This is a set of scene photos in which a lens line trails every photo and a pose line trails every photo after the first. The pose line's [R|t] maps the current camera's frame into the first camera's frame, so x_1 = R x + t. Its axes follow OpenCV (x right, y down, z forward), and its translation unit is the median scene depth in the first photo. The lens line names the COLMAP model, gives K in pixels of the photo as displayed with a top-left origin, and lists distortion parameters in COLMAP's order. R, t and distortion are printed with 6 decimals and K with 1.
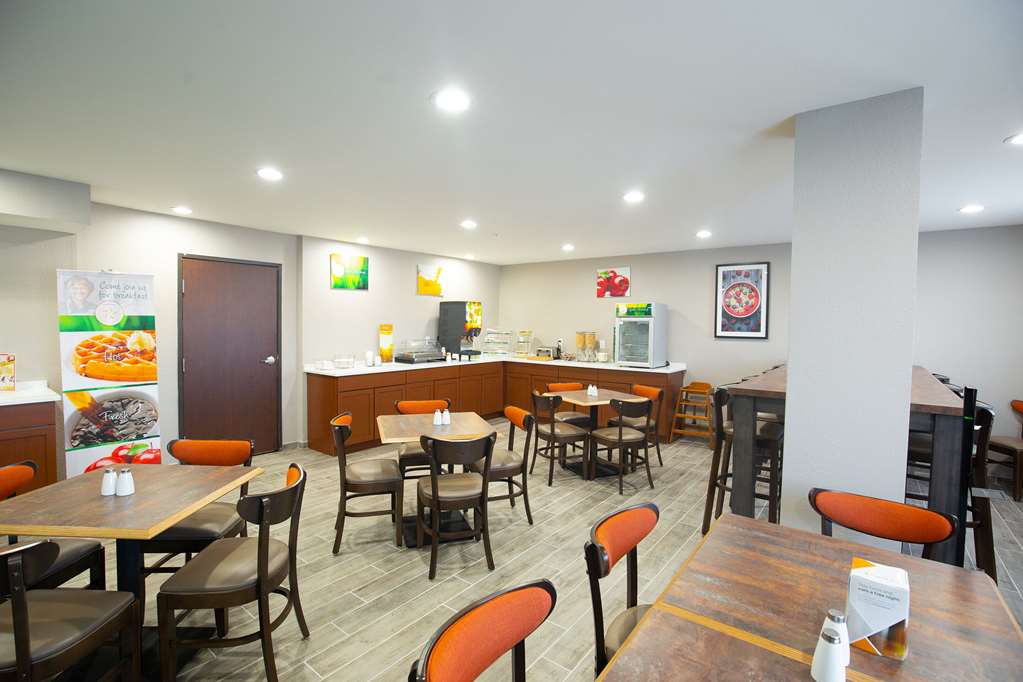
lens RADIAL K [[484.0, 0, 504.3], [0, 484.0, 336.3], [0, 0, 1]] dist [-0.033697, 0.007796]
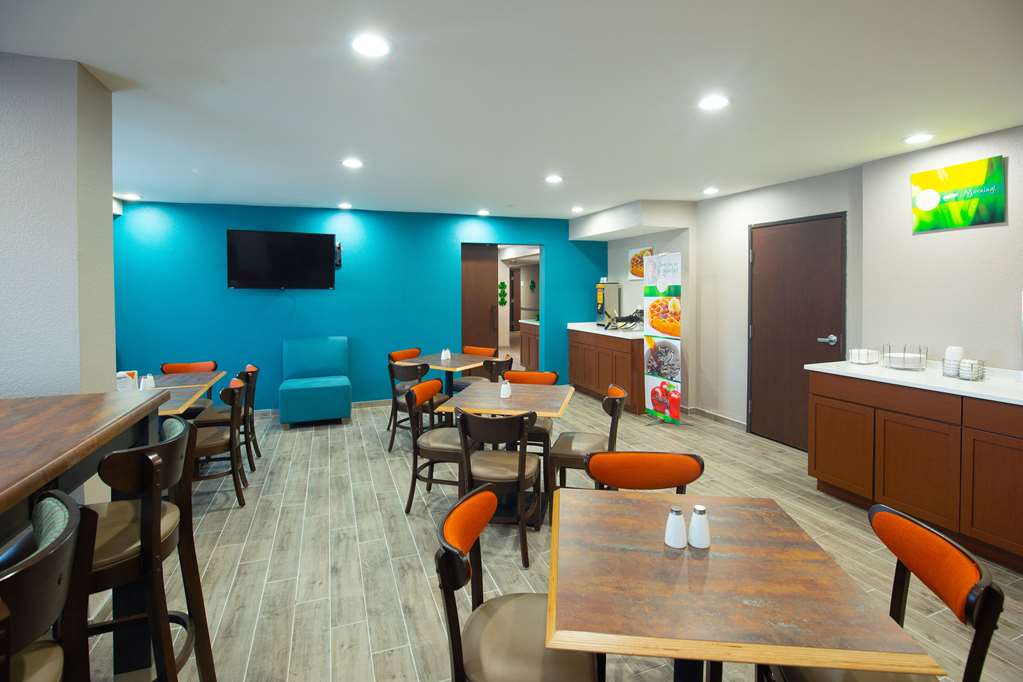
lens RADIAL K [[484.0, 0, 509.0], [0, 484.0, 292.2], [0, 0, 1]] dist [-0.033697, 0.007796]
pose [[-0.515884, -0.005981, -0.856638, 0.393085], [-0.030648, 0.999464, 0.011478, -0.017215], [0.856110, 0.032176, -0.515791, 0.863973]]
